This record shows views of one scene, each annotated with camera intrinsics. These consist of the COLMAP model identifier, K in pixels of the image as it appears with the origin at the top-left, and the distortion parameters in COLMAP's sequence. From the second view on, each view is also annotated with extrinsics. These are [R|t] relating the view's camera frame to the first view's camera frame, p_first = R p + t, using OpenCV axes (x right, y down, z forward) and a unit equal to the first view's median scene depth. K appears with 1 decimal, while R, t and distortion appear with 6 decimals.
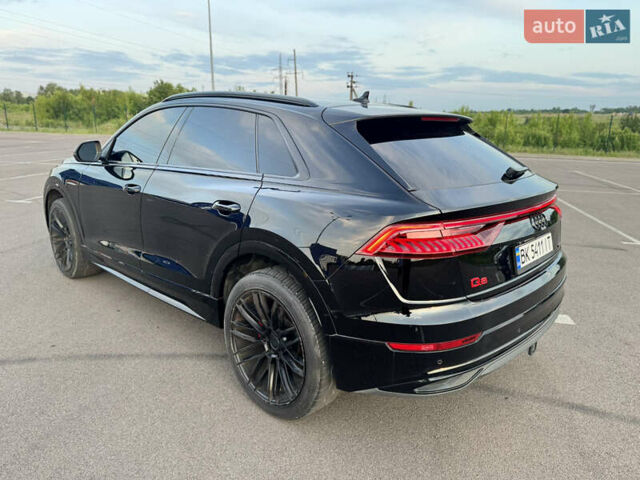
lens RADIAL K [[423.0, 0, 319.2], [0, 423.0, 243.3], [0, 0, 1]] dist [0.031408, -0.031257]
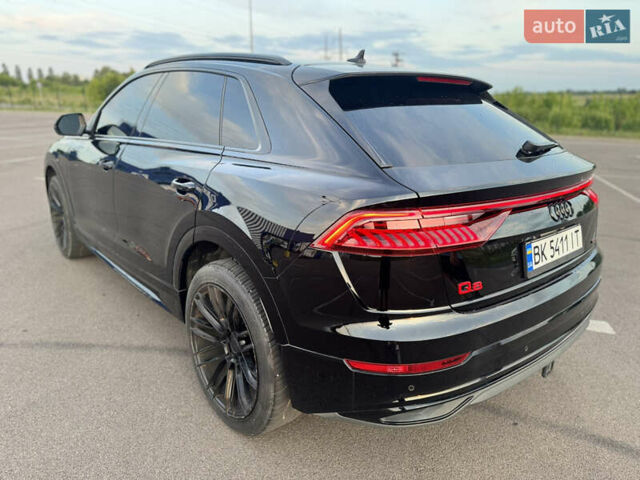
lens RADIAL K [[423.0, 0, 319.2], [0, 423.0, 243.3], [0, 0, 1]] dist [0.031408, -0.031257]
pose [[0.995064, 0.030053, -0.094571, 0.143263], [-0.026355, 0.998848, 0.040111, -0.010785], [0.095668, -0.037420, 0.994710, 0.171545]]
